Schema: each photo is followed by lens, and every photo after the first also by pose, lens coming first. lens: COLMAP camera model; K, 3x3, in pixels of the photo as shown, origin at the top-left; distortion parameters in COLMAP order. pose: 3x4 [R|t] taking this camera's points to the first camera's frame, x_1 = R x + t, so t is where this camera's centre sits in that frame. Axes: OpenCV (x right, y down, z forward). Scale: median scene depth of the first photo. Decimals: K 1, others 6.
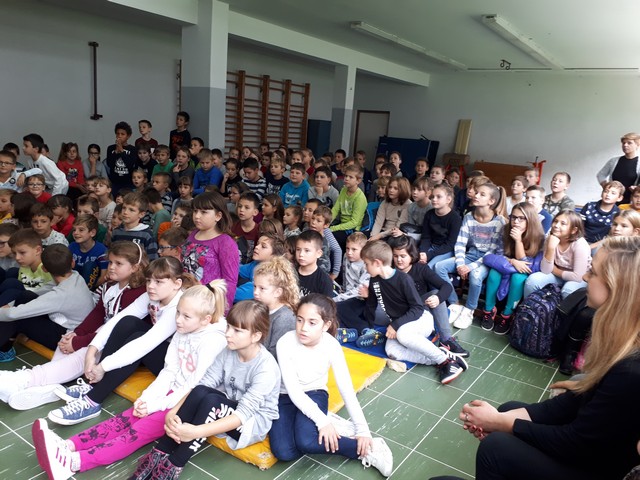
lens RADIAL K [[523.1, 0, 320.0], [0, 523.1, 240.0], [0, 0, 1]] dist [0.104471, -0.212222]
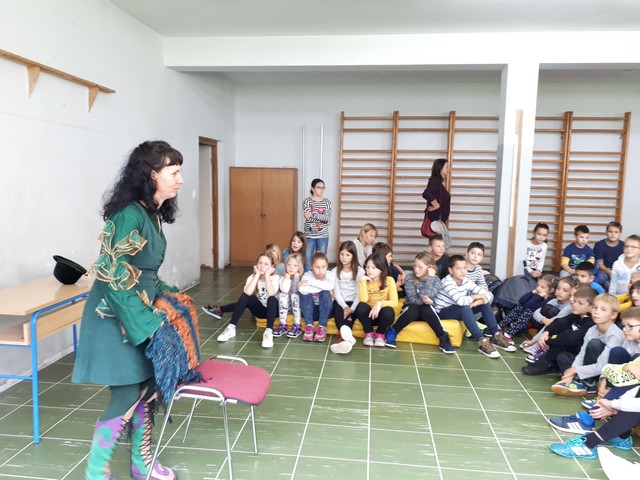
lens RADIAL K [[519.6, 0, 317.3], [0, 519.6, 248.0], [0, 0, 1]] dist [0.153194, -0.319063]
pose [[0.467878, 0.041254, -0.882830, 0.502611], [-0.162815, 0.985836, -0.040221, -0.126968], [0.868667, 0.162556, 0.467967, 0.755163]]
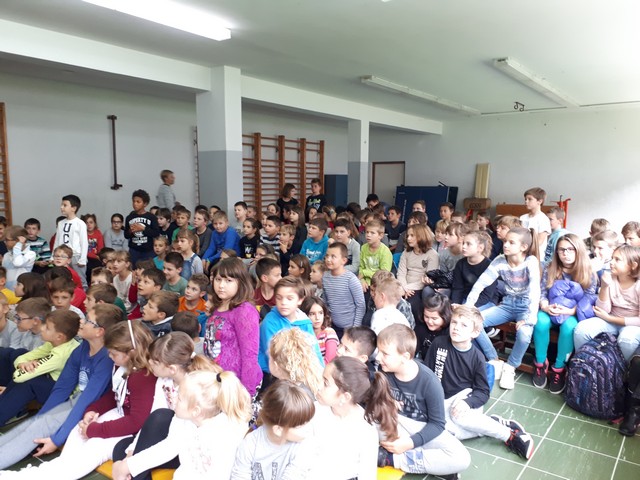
lens RADIAL K [[519.6, 0, 317.3], [0, 519.6, 248.0], [0, 0, 1]] dist [0.153194, -0.319063]
pose [[0.996917, -0.064543, -0.044613, -0.001117], [0.060456, 0.994321, -0.087581, -0.003620], [0.050013, 0.084614, 0.995158, 0.019381]]
